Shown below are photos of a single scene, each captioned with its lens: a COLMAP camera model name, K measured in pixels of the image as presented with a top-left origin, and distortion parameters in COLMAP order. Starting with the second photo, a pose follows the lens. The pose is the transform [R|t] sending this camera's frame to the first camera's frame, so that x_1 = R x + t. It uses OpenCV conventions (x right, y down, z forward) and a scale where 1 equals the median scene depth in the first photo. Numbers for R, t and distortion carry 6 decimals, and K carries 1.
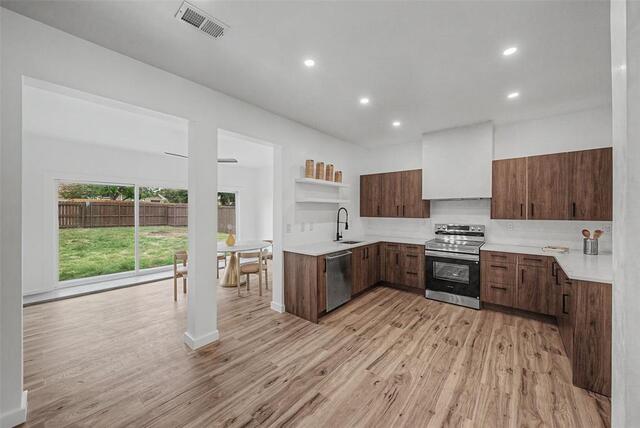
lens RADIAL K [[244.3, 0, 320.0], [0, 244.3, 214.0], [0, 0, 1]] dist [-0.000644, -0.000171]
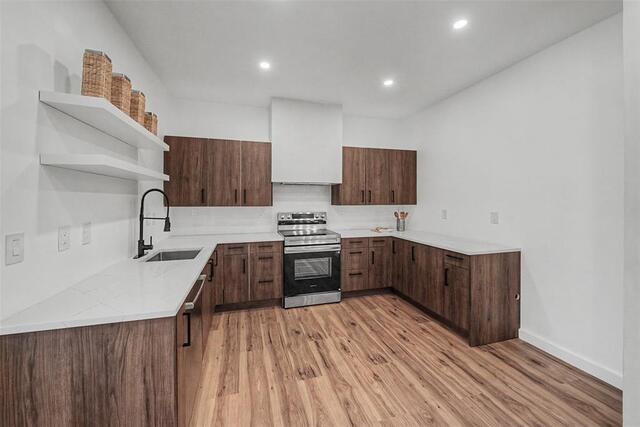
lens RADIAL K [[245.2, 0, 323.9], [0, 245.2, 201.3], [0, 0, 1]] dist [0.000341, -0.000019]
pose [[0.550186, -0.004362, 0.835030, -0.157378], [0.011734, 0.999928, -0.002507, 0.005648], [-0.834959, 0.011177, 0.550198, 0.488504]]
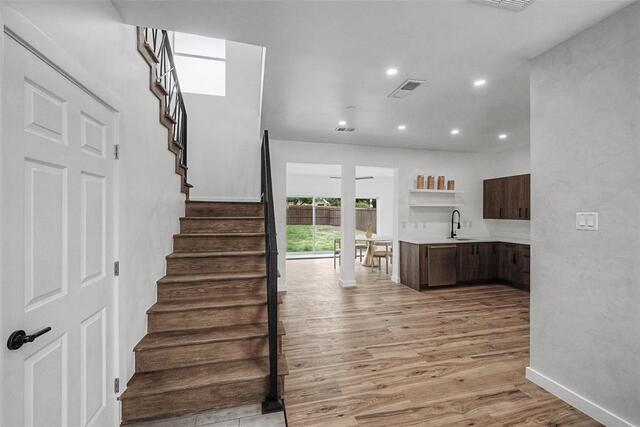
lens RADIAL K [[260.6, 0, 320.0], [0, 260.6, 213.5], [0, 0, 1]] dist [0.022496, 0.000010]
pose [[0.828863, 0.003635, -0.559440, 0.291949], [-0.010164, 0.999912, -0.008563, 0.007824], [0.559360, 0.012784, 0.828826, -0.488469]]
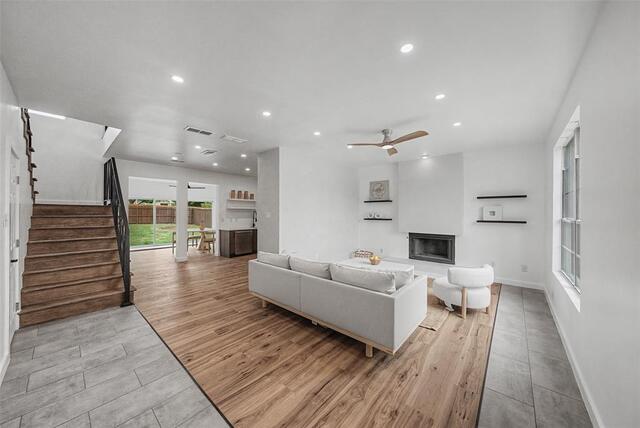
lens RADIAL K [[220.8, 0, 320.0], [0, 220.8, 214.0], [0, 0, 1]] dist [0.001241, 0.000168]
pose [[0.999754, 0.003975, 0.021825, 0.686131], [-0.003810, 0.999964, -0.007570, 0.011154], [-0.021854, 0.007485, 0.999733, -1.019112]]
